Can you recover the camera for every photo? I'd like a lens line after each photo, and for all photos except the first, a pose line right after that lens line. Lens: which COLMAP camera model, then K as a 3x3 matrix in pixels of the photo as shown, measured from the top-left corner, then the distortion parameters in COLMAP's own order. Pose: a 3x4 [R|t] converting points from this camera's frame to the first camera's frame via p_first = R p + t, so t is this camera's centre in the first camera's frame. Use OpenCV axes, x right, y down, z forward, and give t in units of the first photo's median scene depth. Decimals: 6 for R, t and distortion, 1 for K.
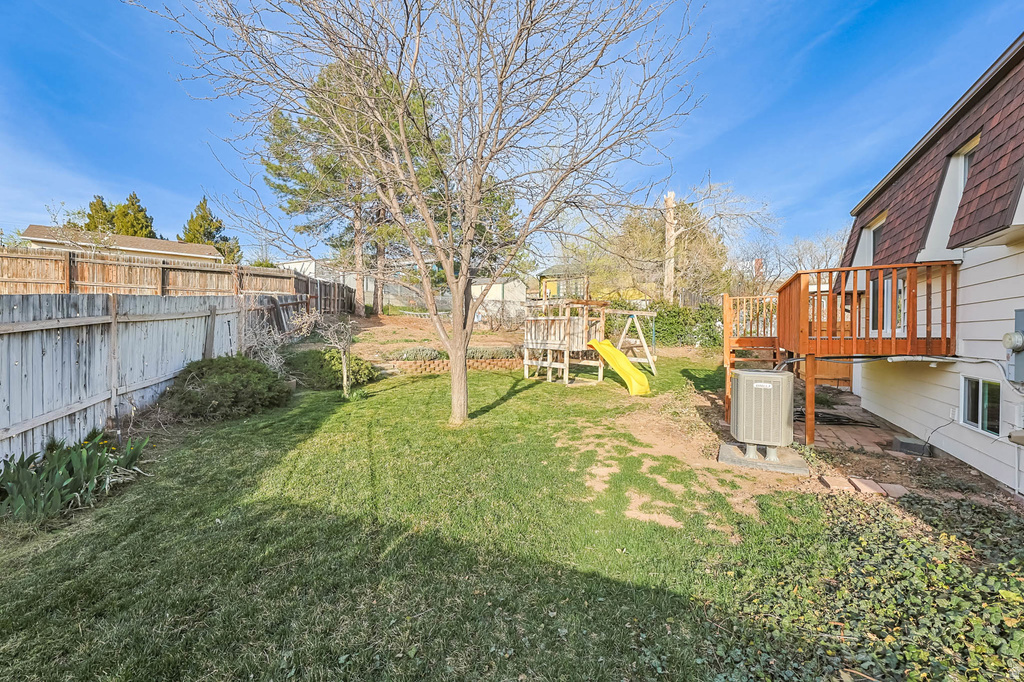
lens RADIAL K [[465.1, 0, 507.7], [0, 465.1, 338.8], [0, 0, 1]] dist [0.001444, 0.000158]
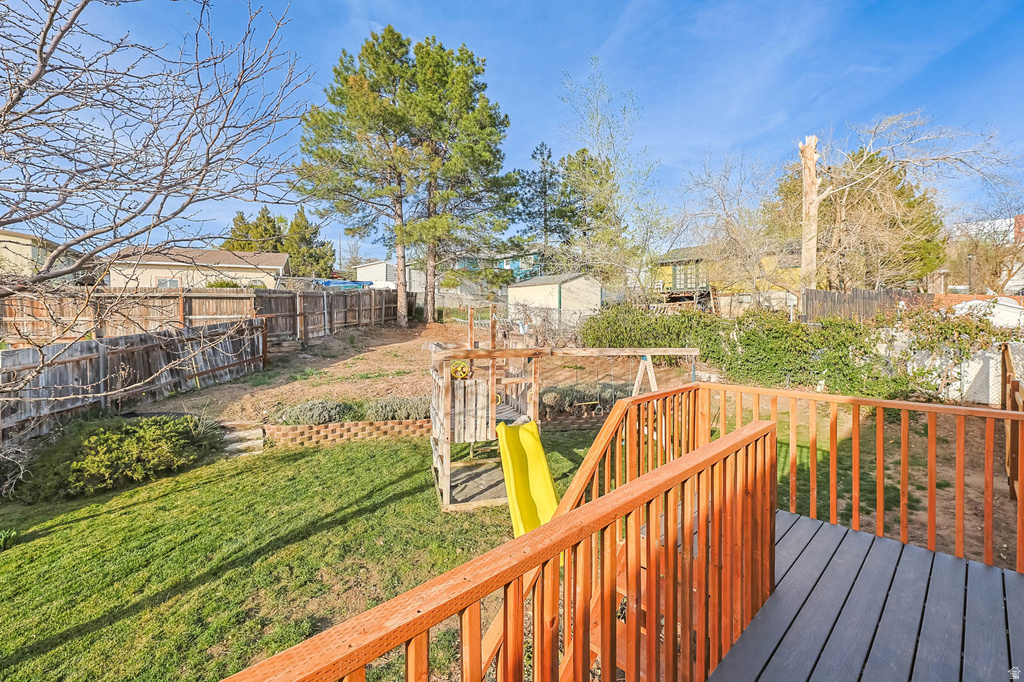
lens RADIAL K [[465.1, 0, 507.7], [0, 465.1, 338.8], [0, 0, 1]] dist [0.001444, 0.000158]
pose [[0.937448, 0.008085, -0.348030, 0.184300], [0.004910, 0.999324, 0.036442, -0.057650], [0.348090, -0.035871, 0.936775, 0.246453]]
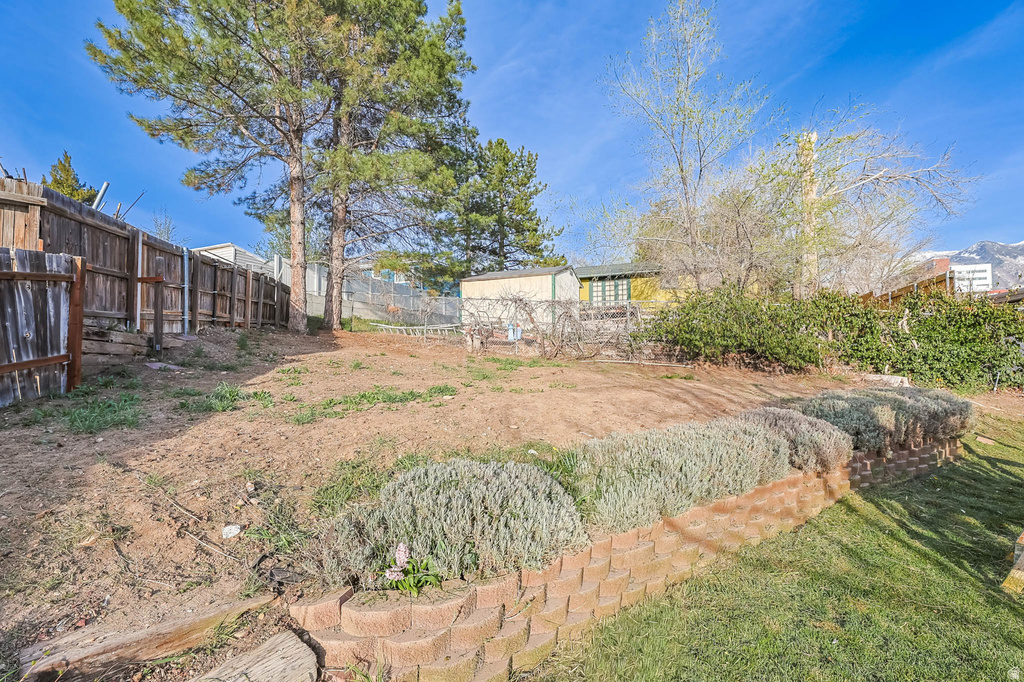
lens RADIAL K [[465.1, 0, 507.7], [0, 465.1, 338.8], [0, 0, 1]] dist [0.001444, 0.000158]
pose [[0.998237, -0.003817, 0.059237, -0.103380], [0.006512, 0.998950, -0.045357, -0.014873], [-0.059002, 0.045663, 0.997213, 0.447870]]
